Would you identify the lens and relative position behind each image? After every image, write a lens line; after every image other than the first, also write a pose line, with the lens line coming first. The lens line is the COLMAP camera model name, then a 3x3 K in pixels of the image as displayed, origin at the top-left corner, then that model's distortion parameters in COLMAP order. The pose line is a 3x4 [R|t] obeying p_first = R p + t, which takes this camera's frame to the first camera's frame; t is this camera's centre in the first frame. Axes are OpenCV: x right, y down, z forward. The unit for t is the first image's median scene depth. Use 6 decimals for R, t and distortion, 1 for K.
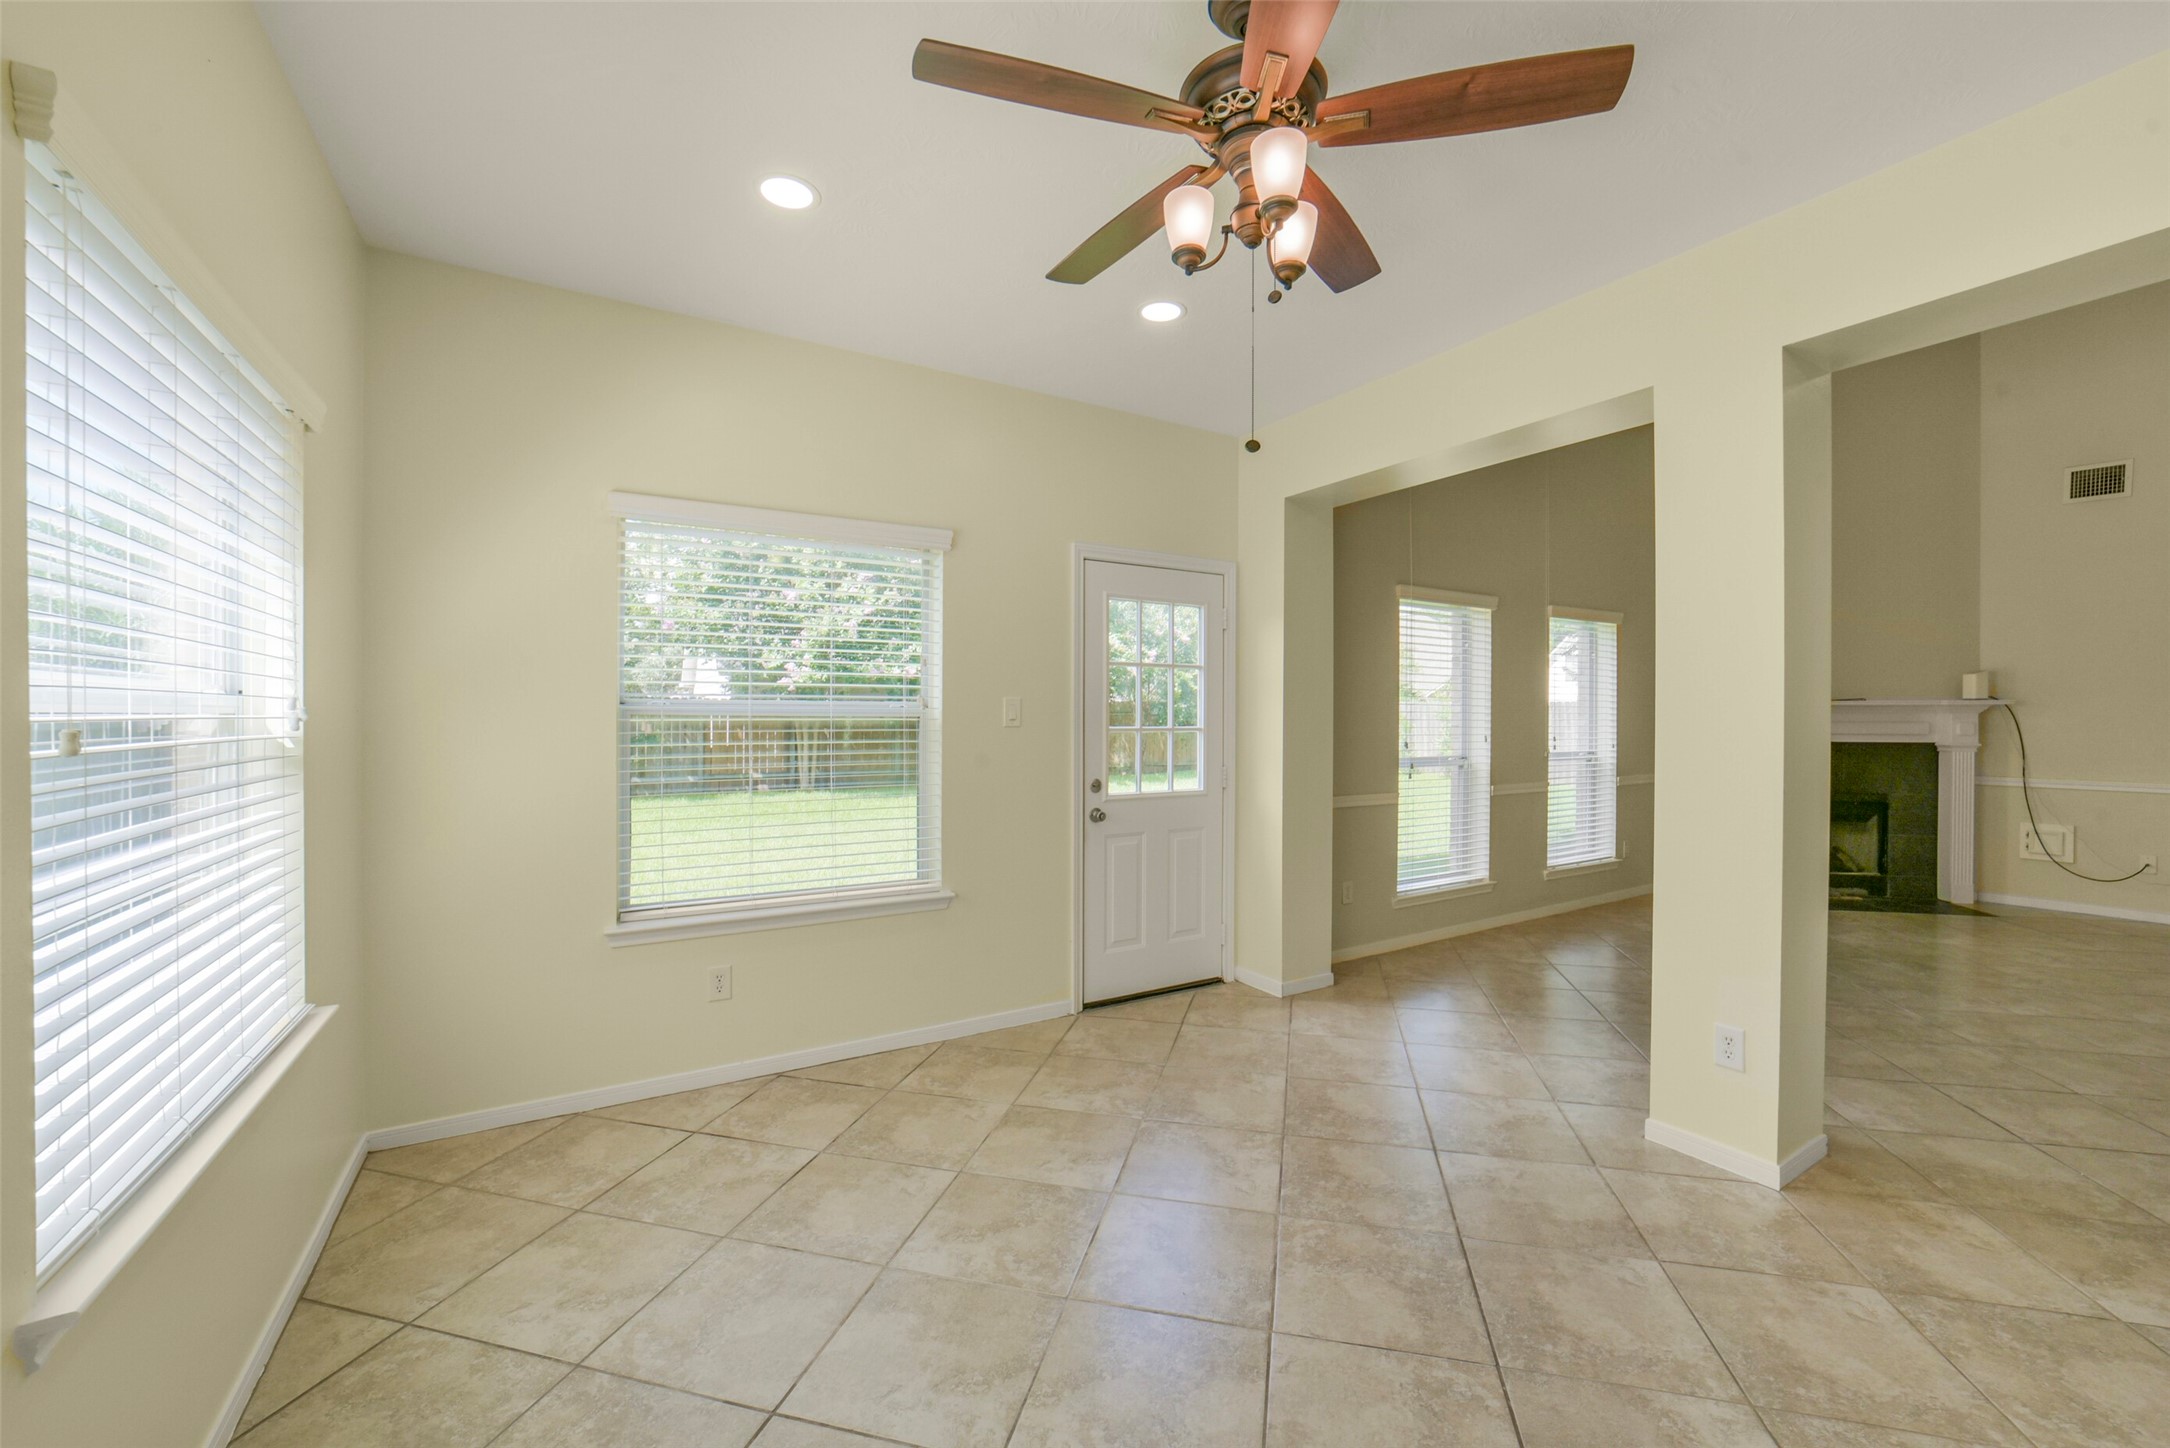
lens RADIAL K [[866.4, 0, 1087.9], [0, 866.4, 722.6], [0, 0, 1]] dist [-0.032316, 0.007148]
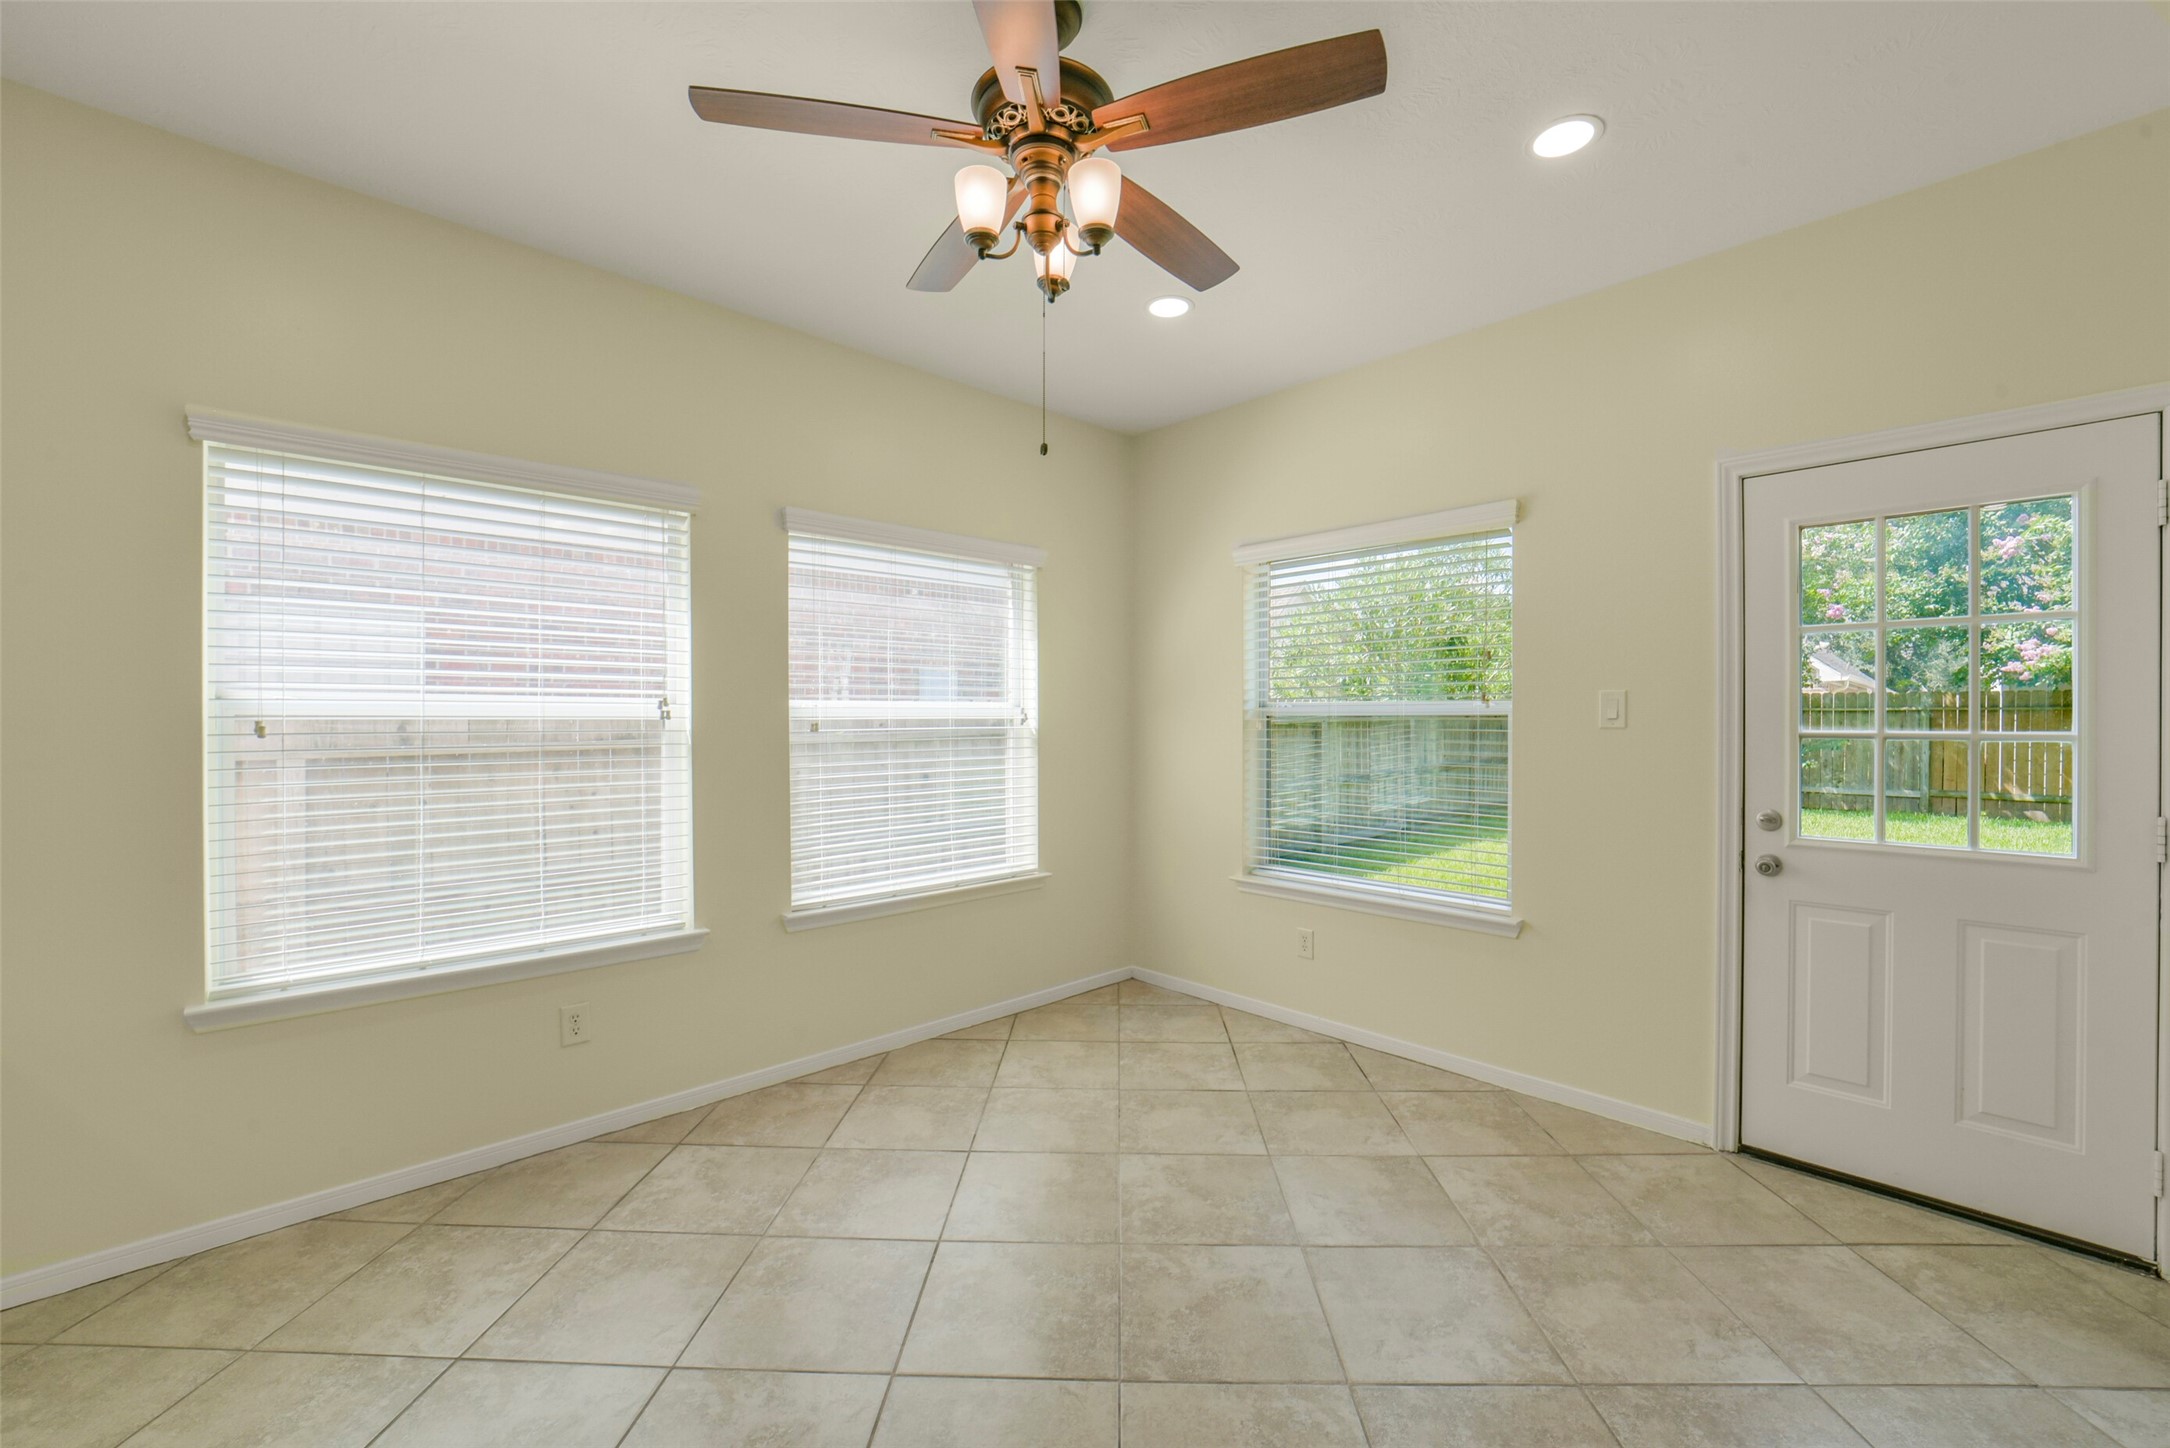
lens RADIAL K [[866.4, 0, 1101.6], [0, 866.4, 723.4], [0, 0, 1]] dist [-0.032316, 0.007148]
pose [[0.212702, 0.001992, -0.977115, 0.530971], [-0.003621, 0.999993, 0.001250, 0.000675], [0.977110, 0.003272, 0.212707, 0.375379]]
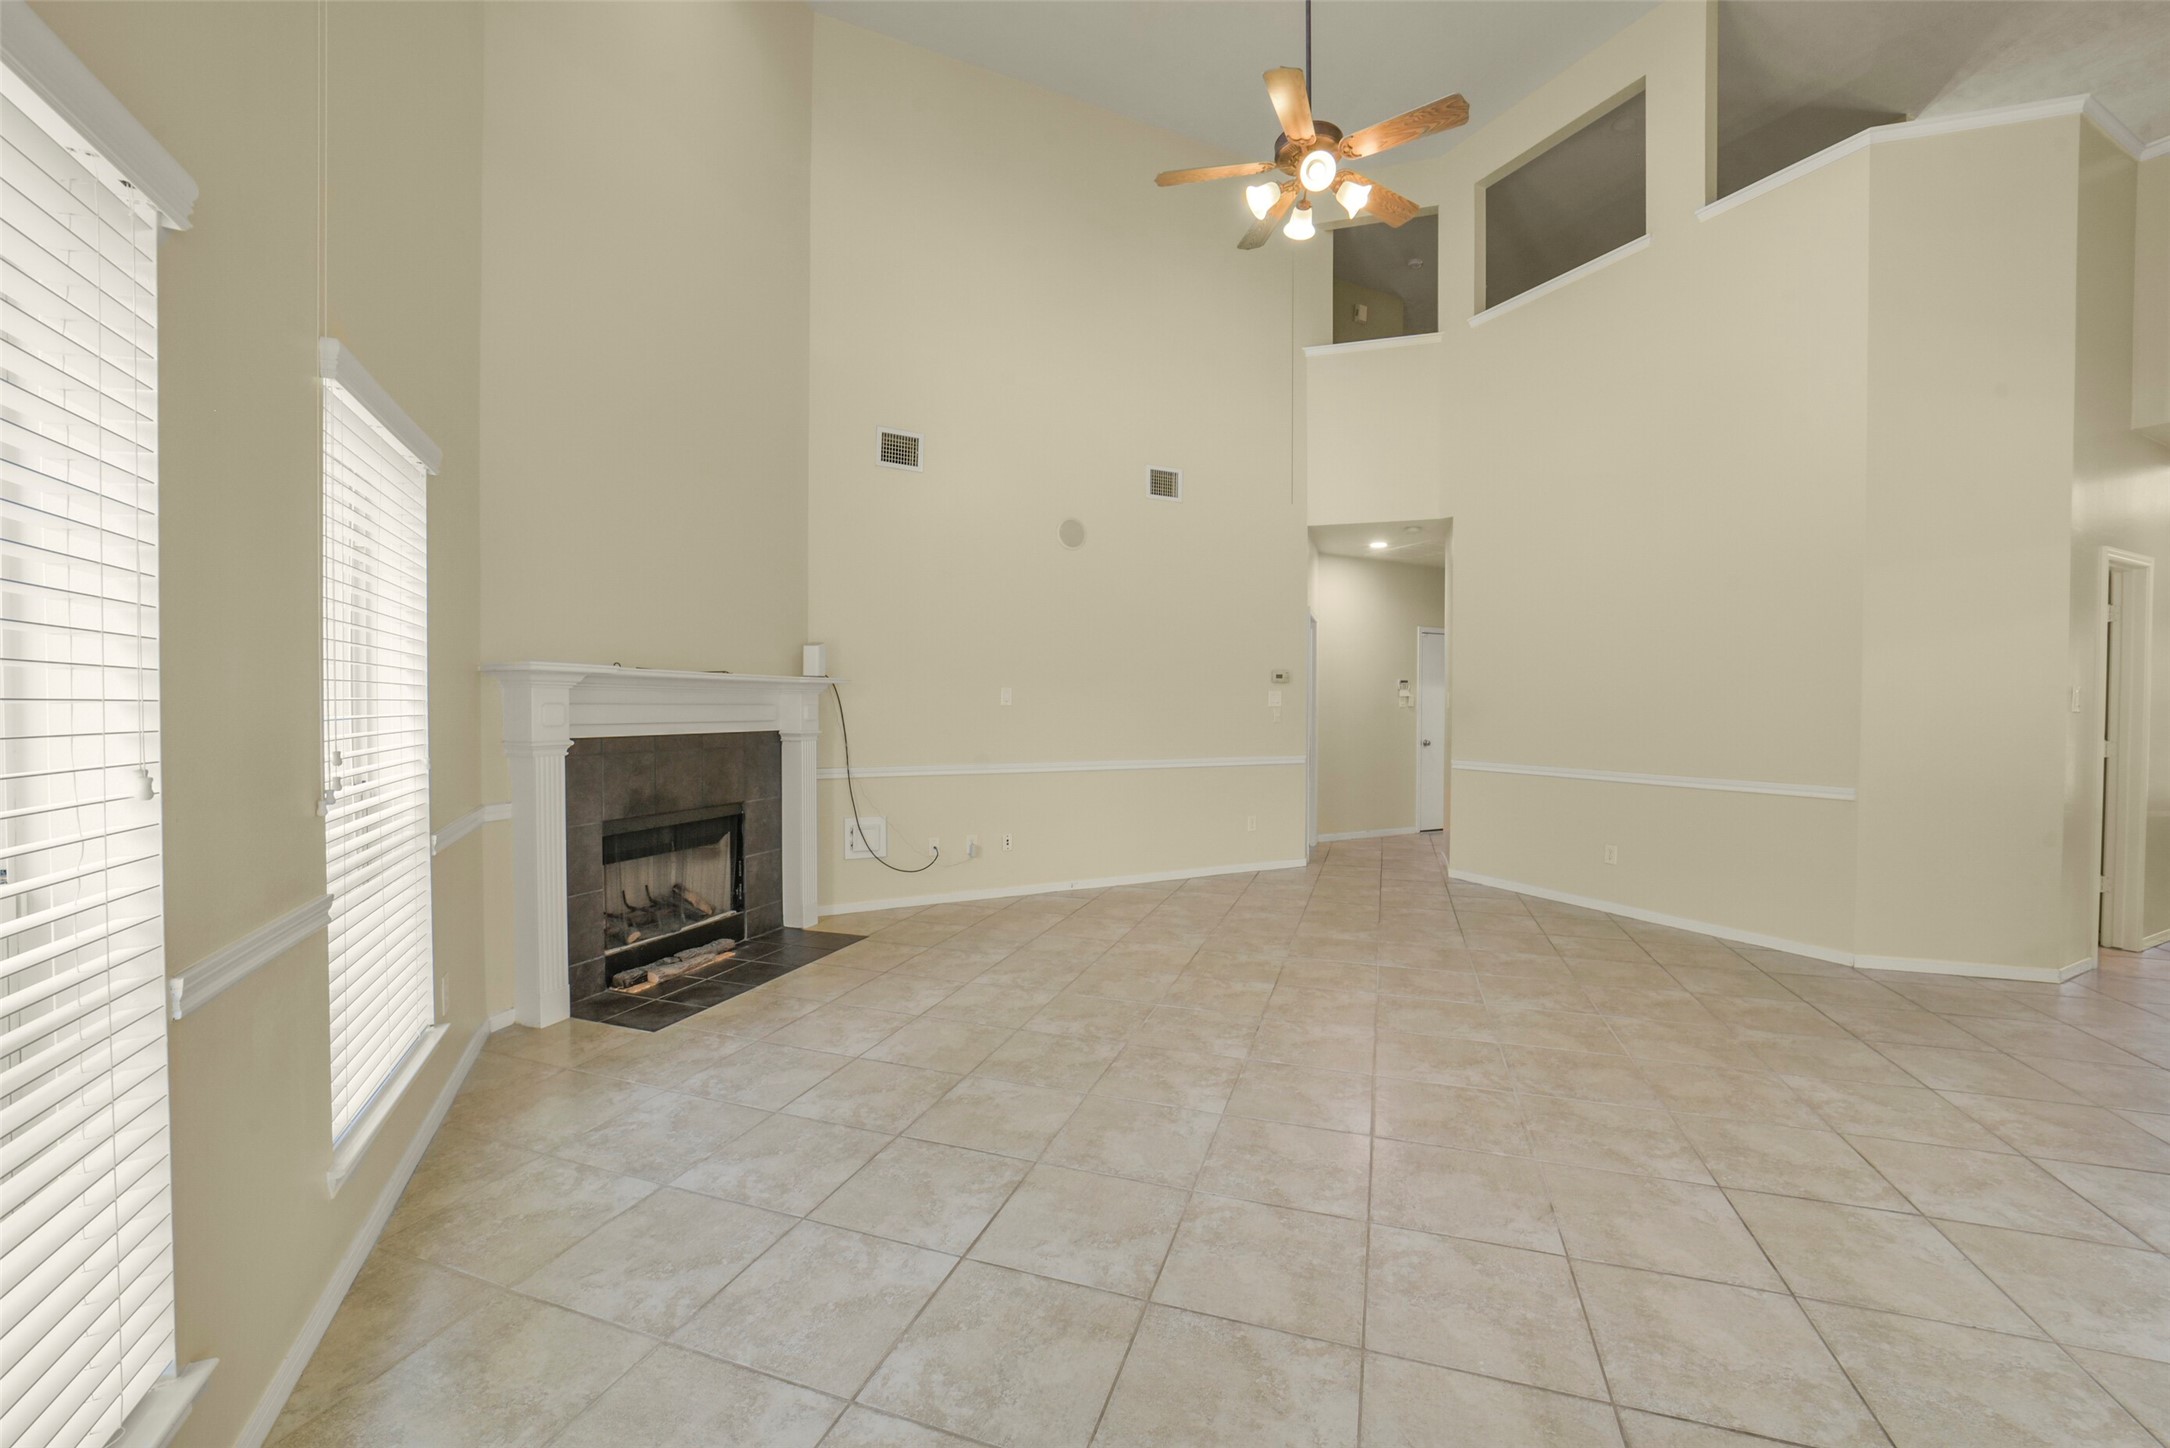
lens RADIAL K [[866.4, 0, 1095.2], [0, 866.4, 717.0], [0, 0, 1]] dist [-0.032316, 0.007148]
pose [[0.093148, -0.016841, 0.995510, 0.365700], [0.005864, 0.999849, 0.016366, -0.000361], [-0.995635, 0.004314, 0.093233, 1.007655]]
